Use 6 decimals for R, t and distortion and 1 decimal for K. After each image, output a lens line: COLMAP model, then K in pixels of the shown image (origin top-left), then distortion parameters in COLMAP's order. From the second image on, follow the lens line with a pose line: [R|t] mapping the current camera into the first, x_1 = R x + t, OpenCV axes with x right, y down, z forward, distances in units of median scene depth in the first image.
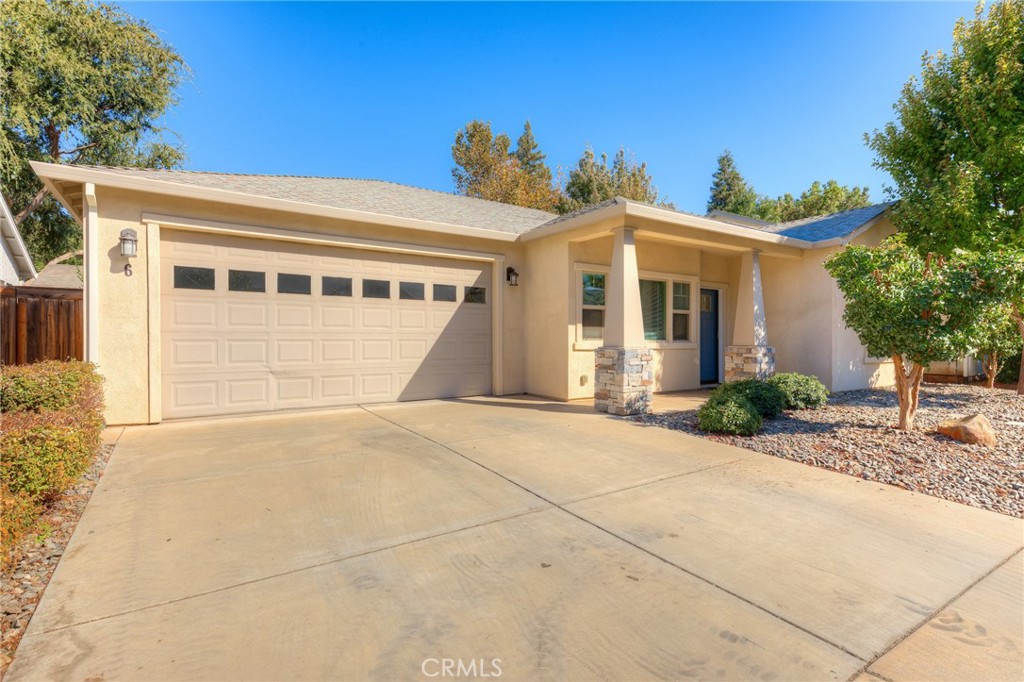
lens RADIAL K [[472.1, 0, 508.0], [0, 472.1, 346.7], [0, 0, 1]] dist [-0.004381, -0.000079]
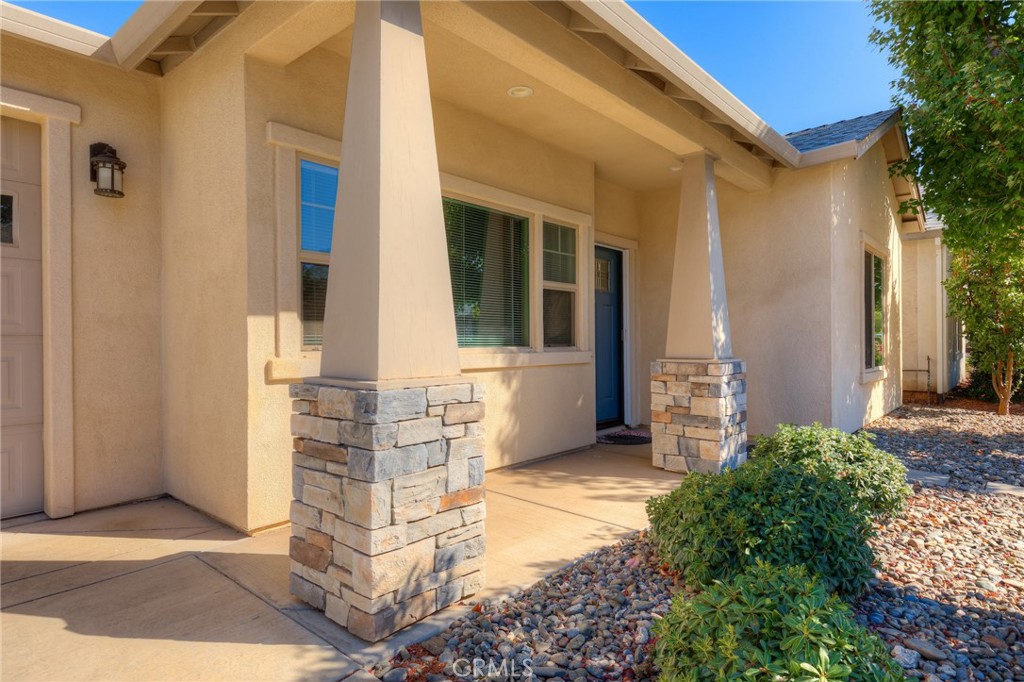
lens RADIAL K [[575.9, 0, 514.4], [0, 575.9, 340.0], [0, 0, 1]] dist [-0.000820, -0.000007]
pose [[0.958457, -0.006114, 0.285173, 0.175116], [0.011408, 0.999792, -0.016906, -0.012106], [-0.285010, 0.019457, 0.958327, 0.508363]]
